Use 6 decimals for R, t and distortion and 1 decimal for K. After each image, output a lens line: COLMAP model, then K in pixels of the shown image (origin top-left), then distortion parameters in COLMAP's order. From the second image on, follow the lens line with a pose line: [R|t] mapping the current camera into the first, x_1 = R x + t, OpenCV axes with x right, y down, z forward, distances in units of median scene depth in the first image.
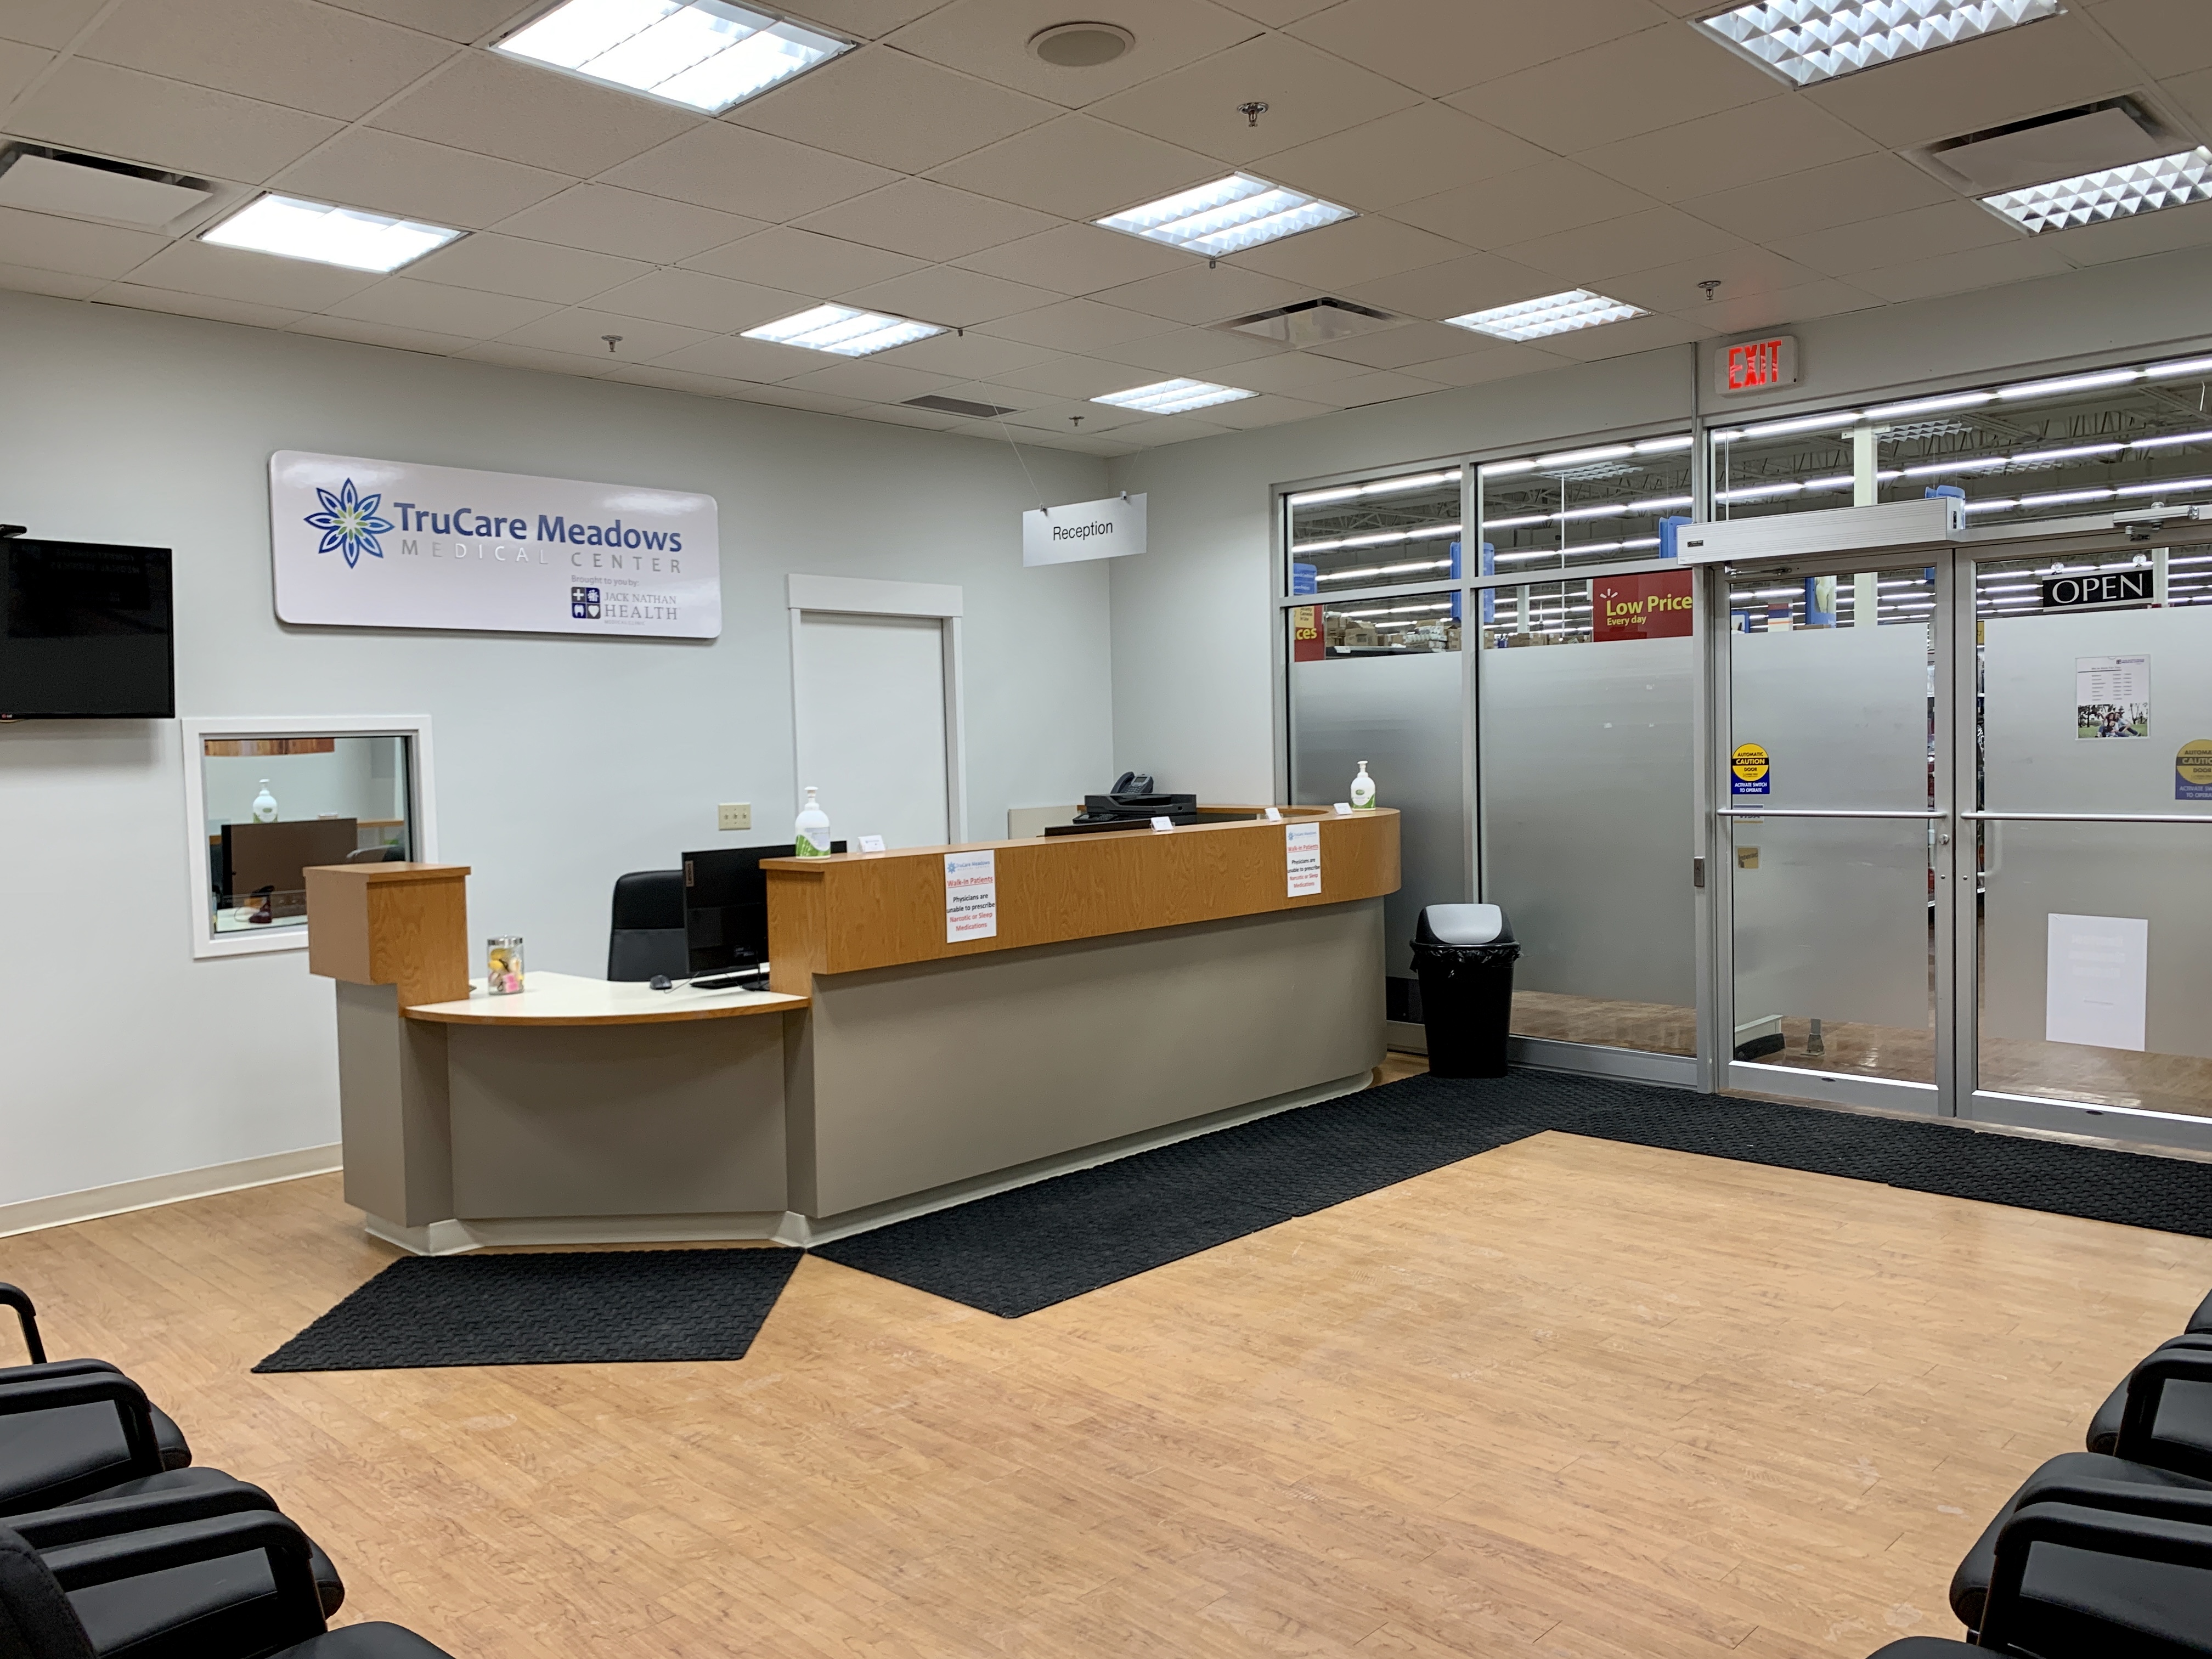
lens RADIAL K [[1671.5, 0, 1106.7], [0, 1671.5, 813.0], [0, 0, 1]] dist [0.053173, -0.071781]
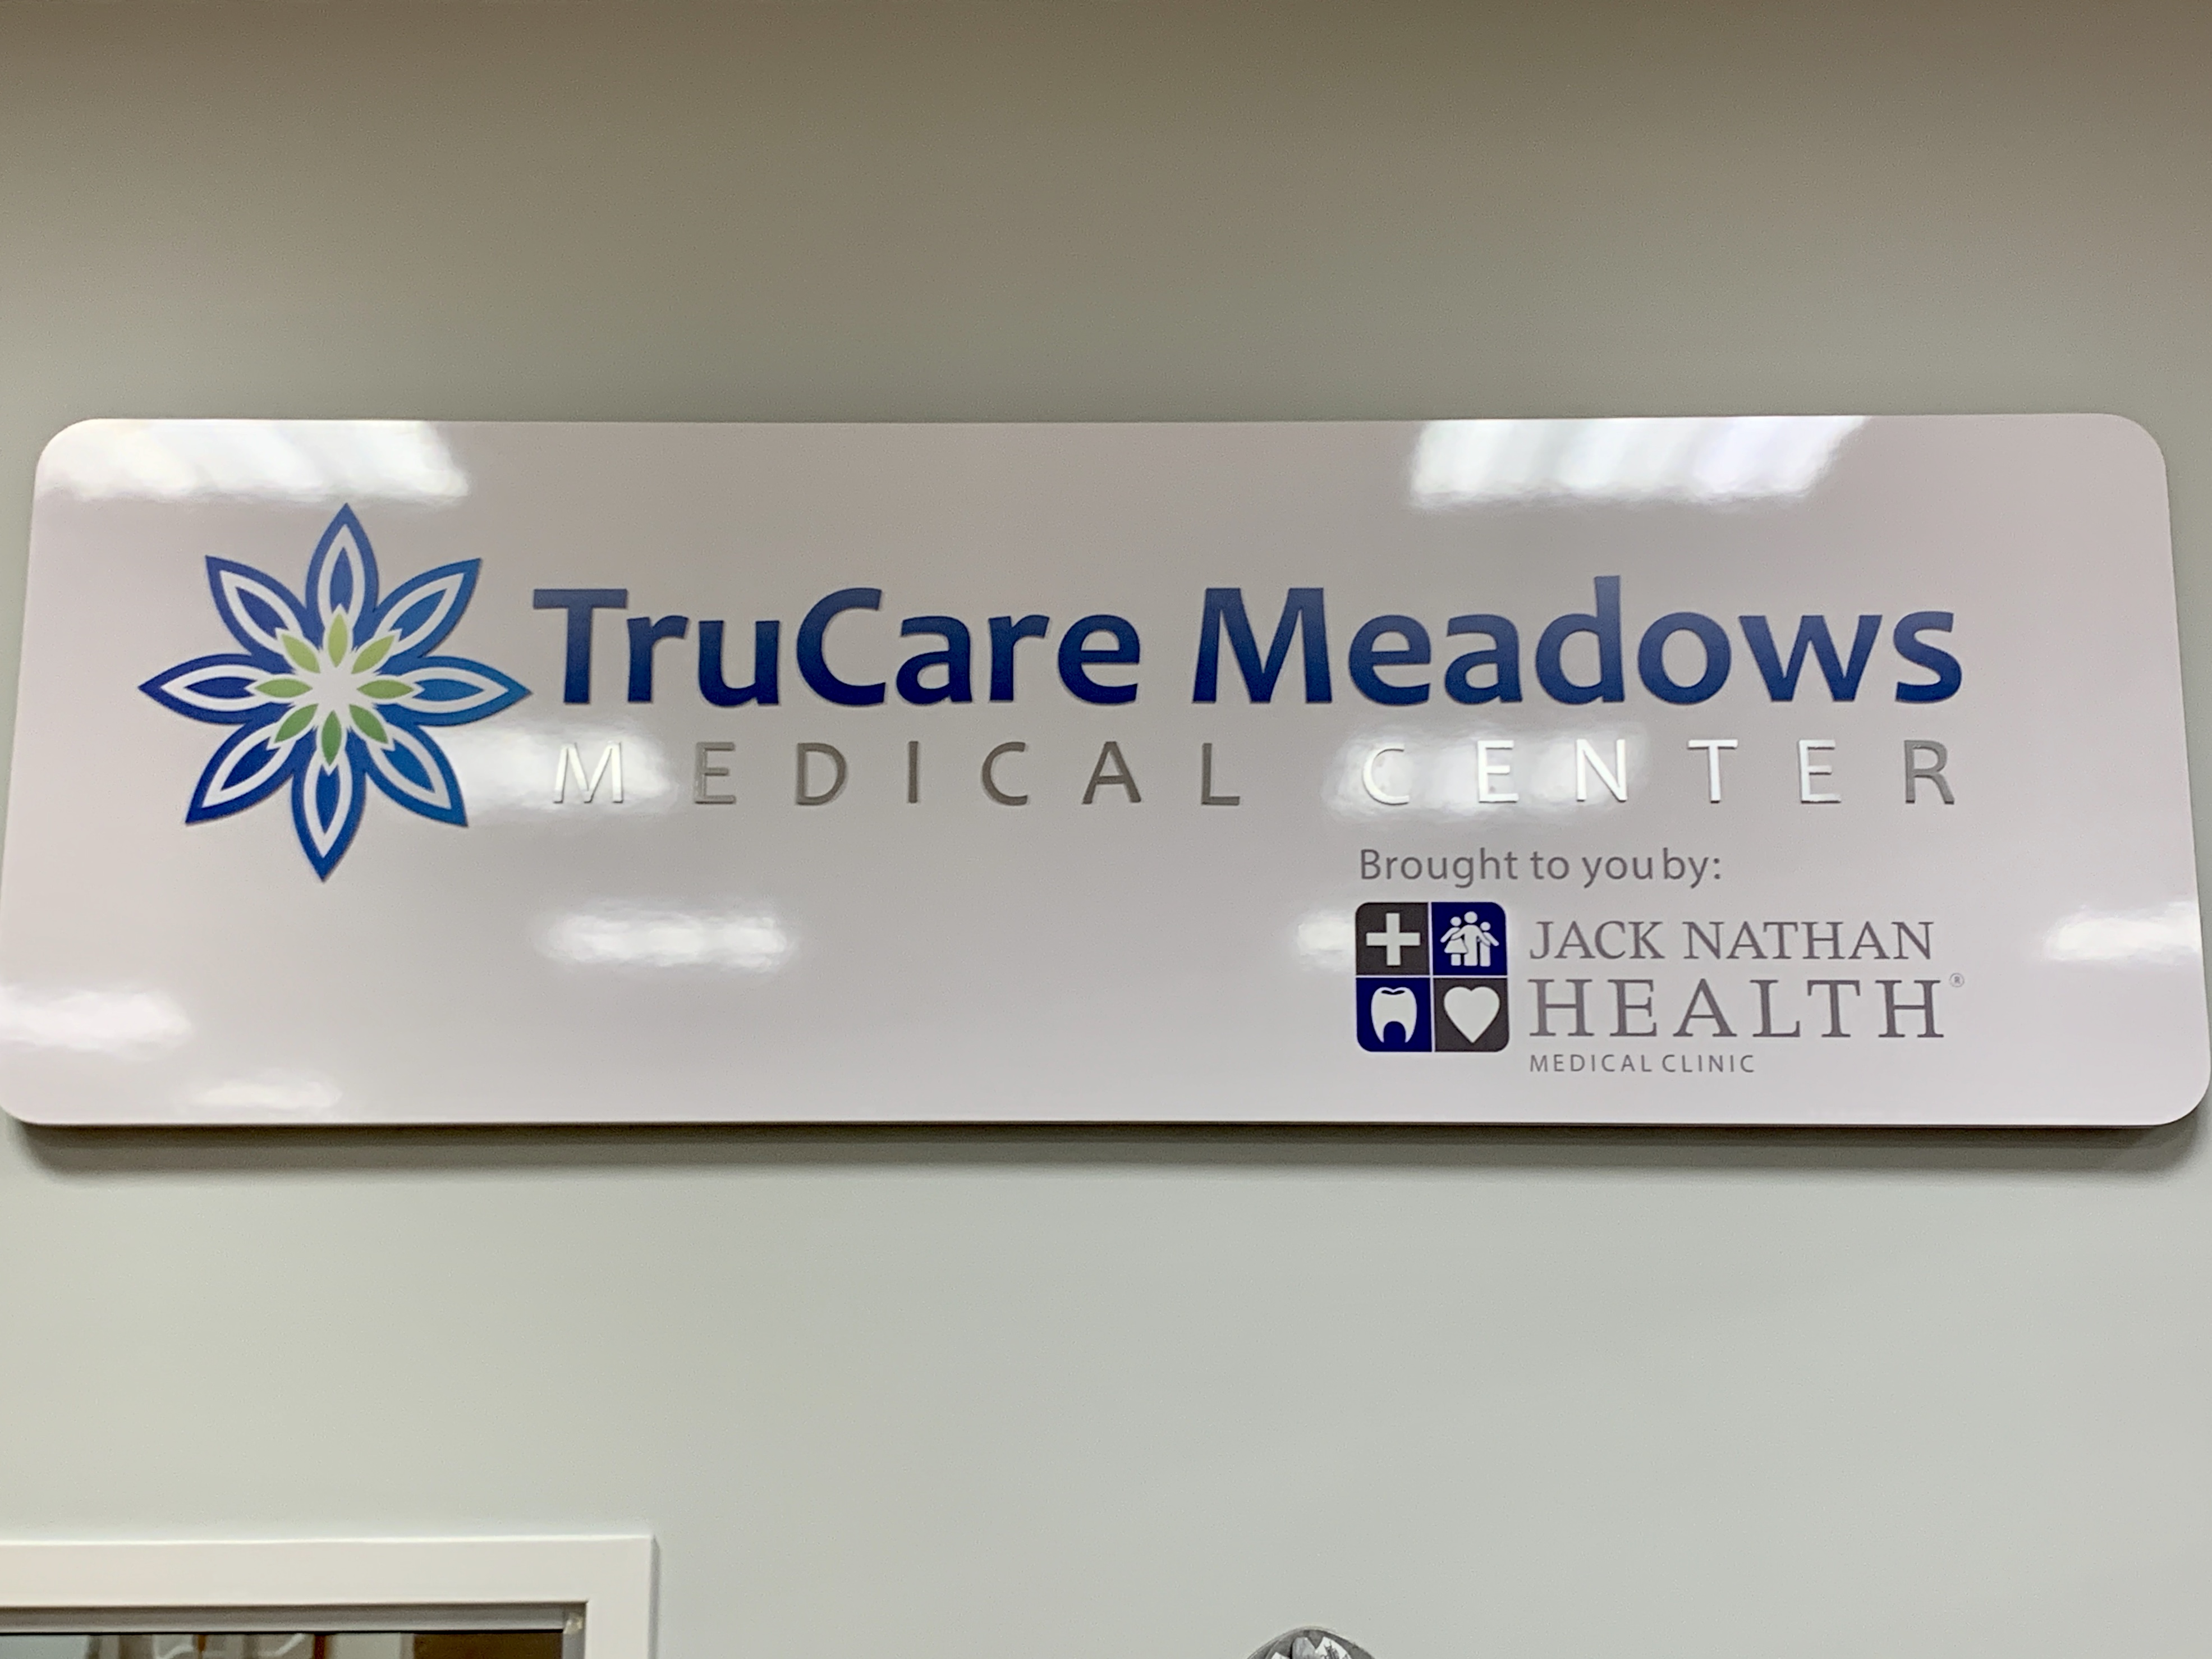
lens RADIAL K [[2772.2, 0, 1105.6], [0, 2772.2, 822.6], [0, 0, 1]] dist [0.125994, 0.000000]
pose [[0.666537, -0.126359, -0.734685, -0.088973], [-0.051841, 0.975287, -0.214773, -0.072771], [0.743667, 0.181241, 0.643514, 0.799000]]
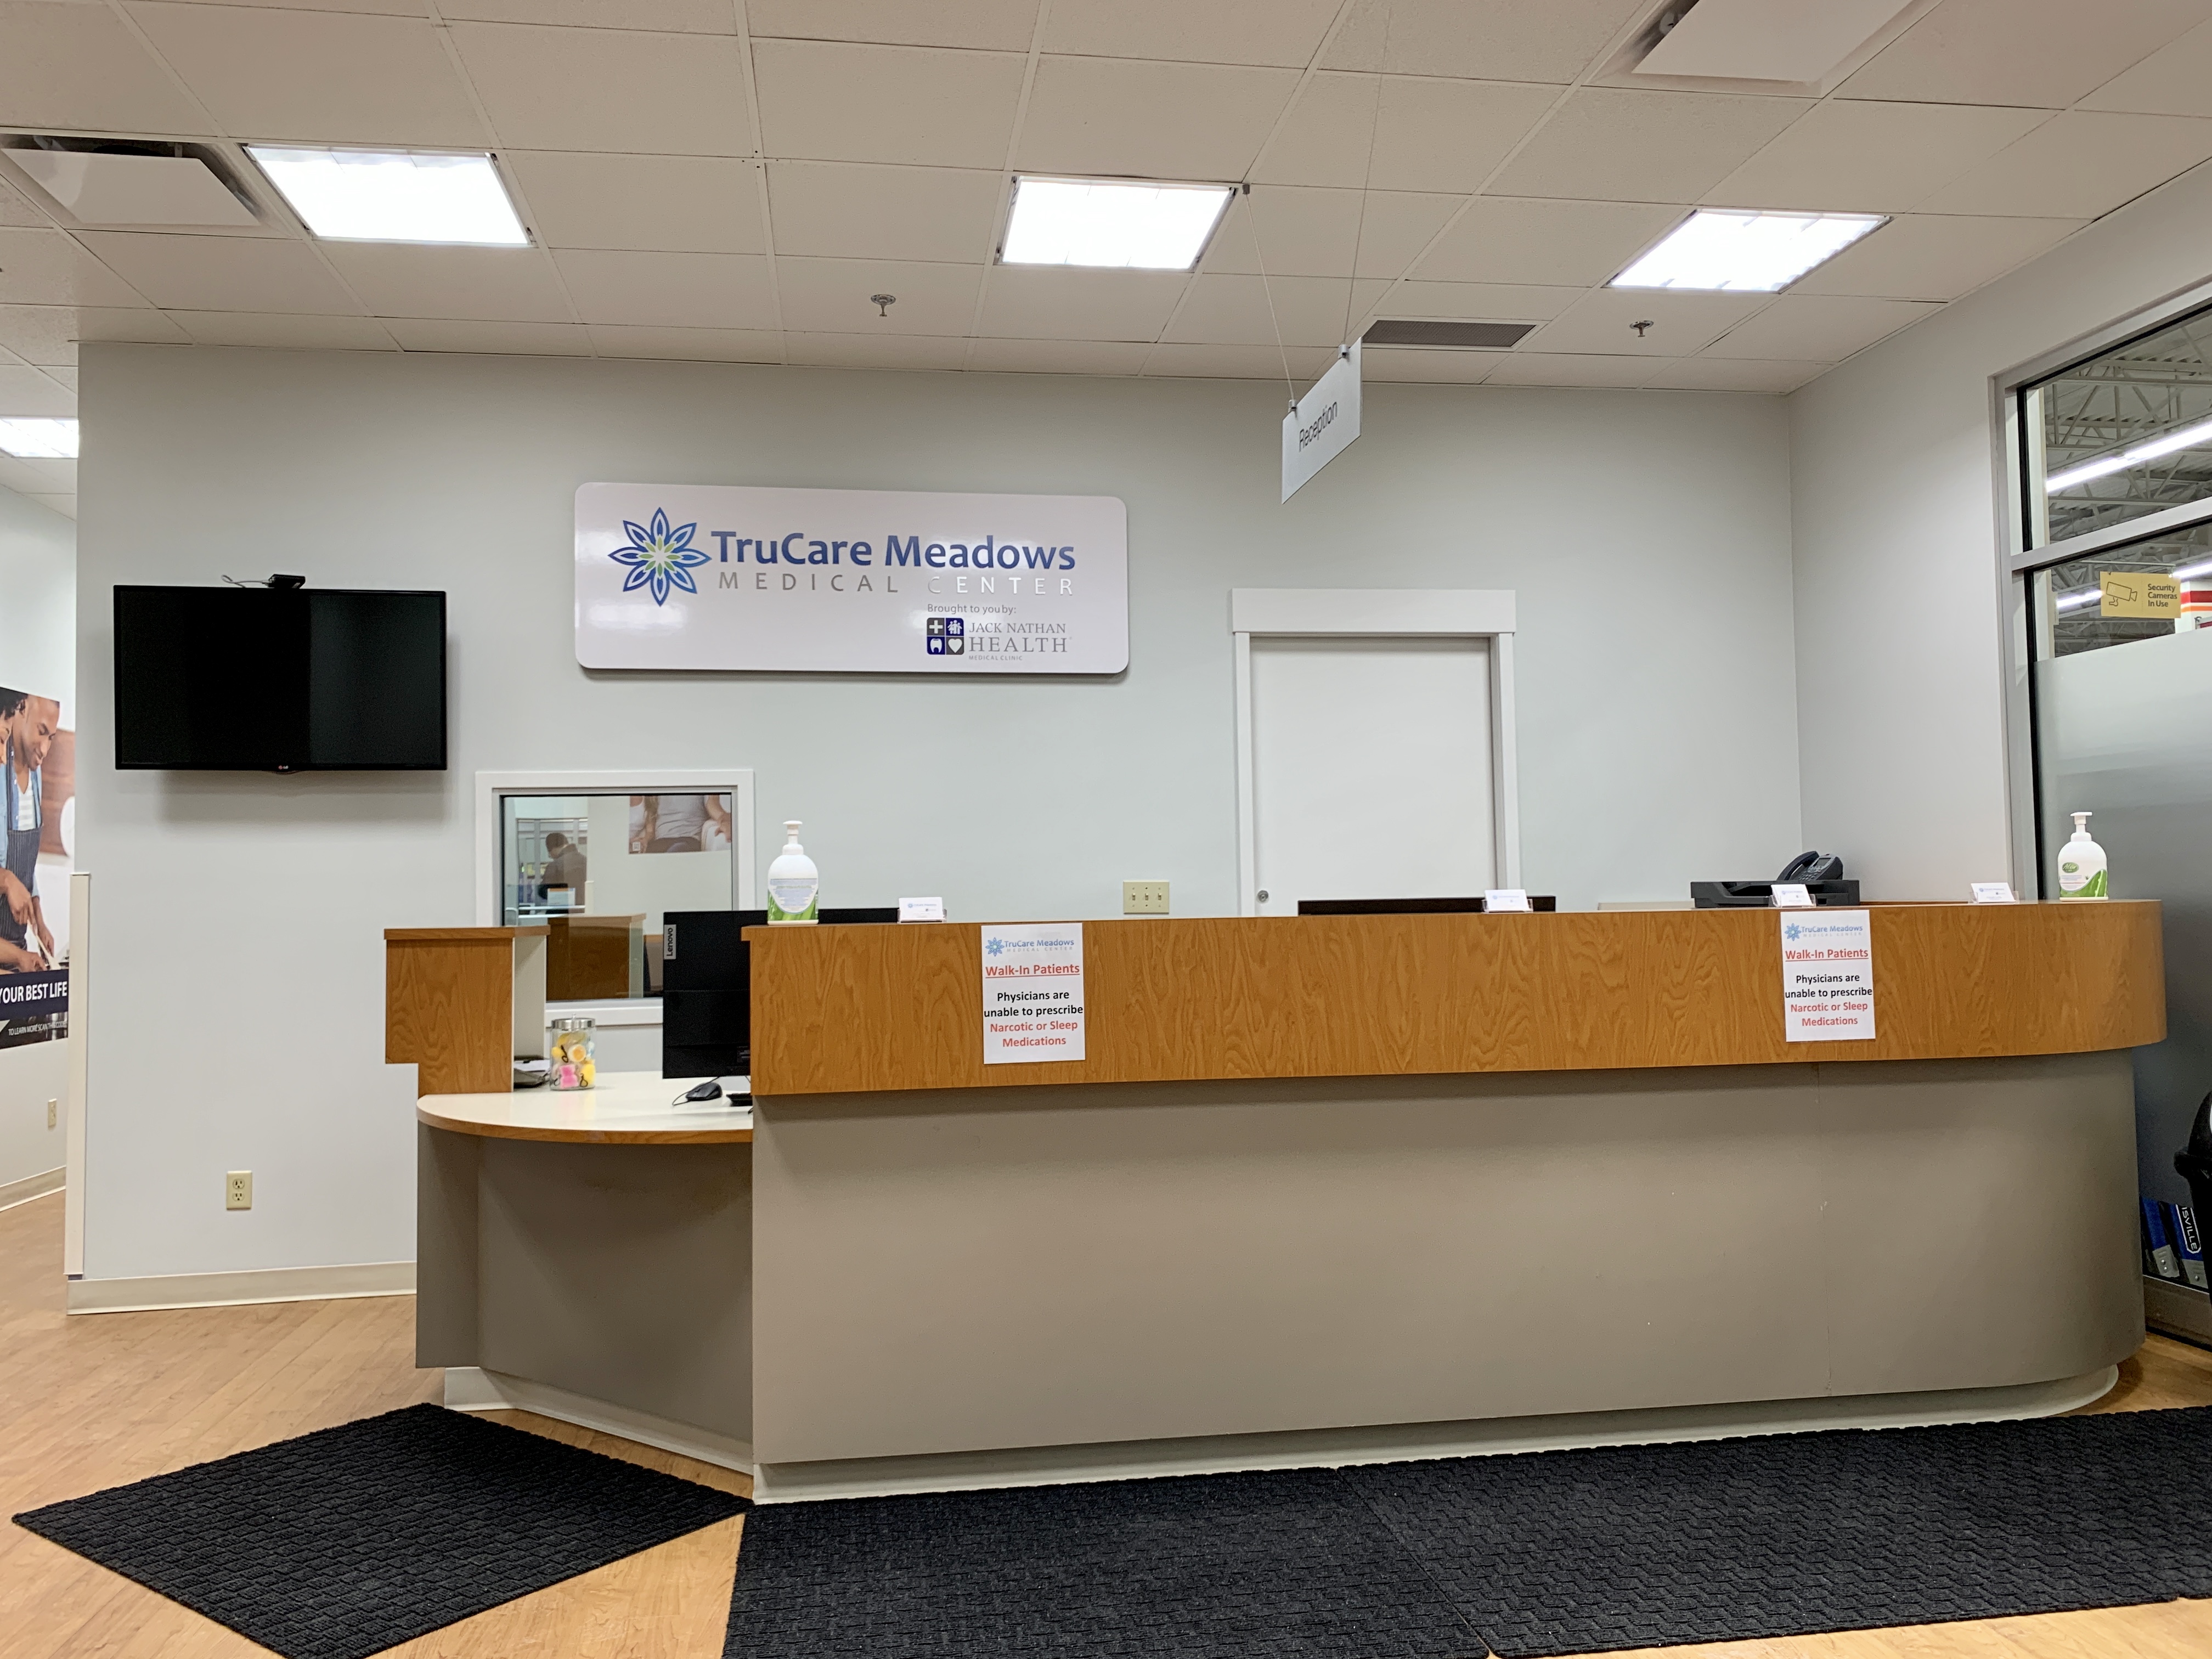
lens RADIAL K [[1671.5, 0, 1099.7], [0, 1671.5, 829.7], [0, 0, 1]] dist [0.053173, -0.071781]
pose [[0.798874, -0.014143, -0.601332, 0.267566], [-0.029043, 0.997650, -0.062048, 0.021757], [0.600797, 0.067033, 0.796586, 0.417299]]
